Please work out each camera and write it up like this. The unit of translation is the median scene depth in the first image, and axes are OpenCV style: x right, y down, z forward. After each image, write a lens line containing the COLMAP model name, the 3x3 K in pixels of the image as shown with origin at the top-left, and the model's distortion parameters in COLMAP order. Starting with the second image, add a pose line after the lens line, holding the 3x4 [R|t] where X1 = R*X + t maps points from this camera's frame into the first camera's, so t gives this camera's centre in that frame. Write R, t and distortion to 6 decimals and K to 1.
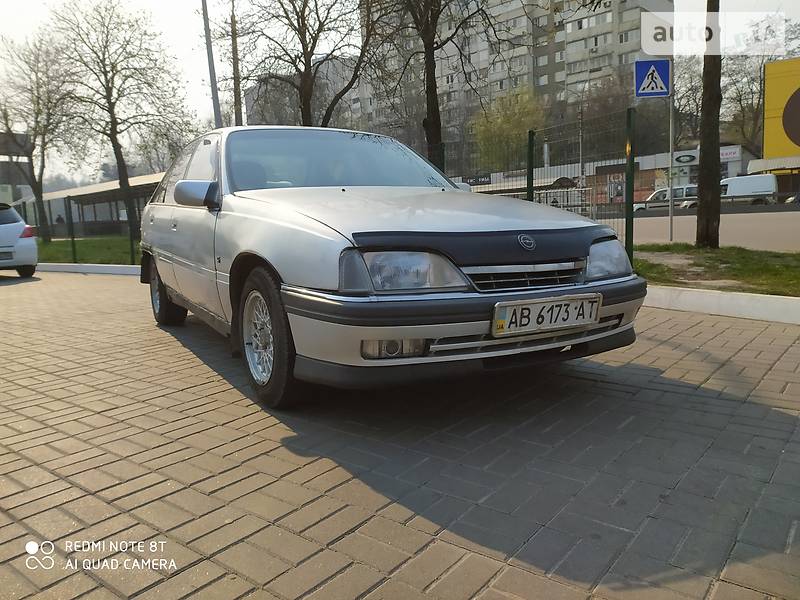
lens RADIAL K [[617.9, 0, 404.1], [0, 617.9, 287.7], [0, 0, 1]] dist [0.008803, 0.003535]
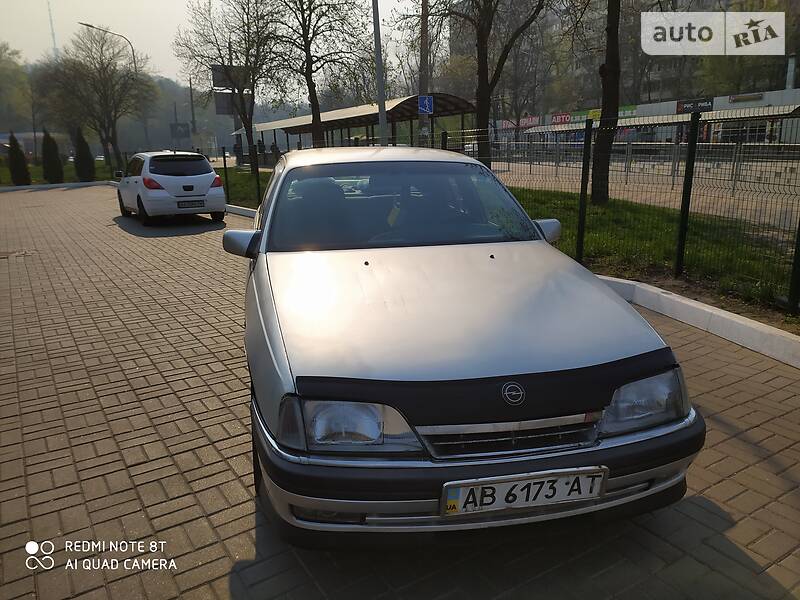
lens RADIAL K [[599.7, 0, 402.2], [0, 599.7, 303.7], [0, 0, 1]] dist [0.083336, -0.090458]
pose [[0.948232, 0.100073, -0.301400, 0.292006], [-0.052951, 0.985589, 0.160654, -0.316586], [0.313134, -0.136378, 0.939866, 0.225682]]
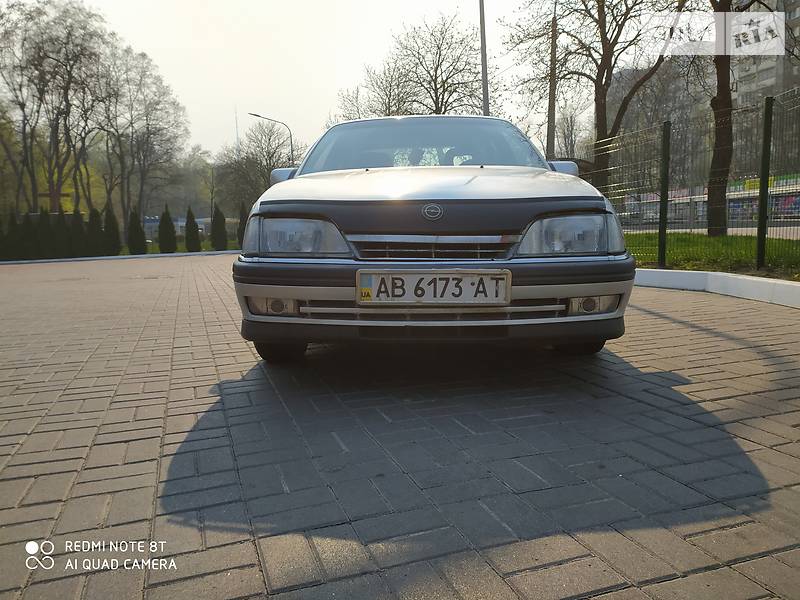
lens RADIAL K [[610.0, 0, 400.0], [0, 610.0, 300.0], [0, 0, 1]] dist [0.016189, 0.001727]
pose [[0.847004, 0.069463, -0.527028, 0.668506], [-0.061880, 0.997569, 0.032031, 0.034889], [0.527972, 0.005482, 0.849244, 0.187352]]
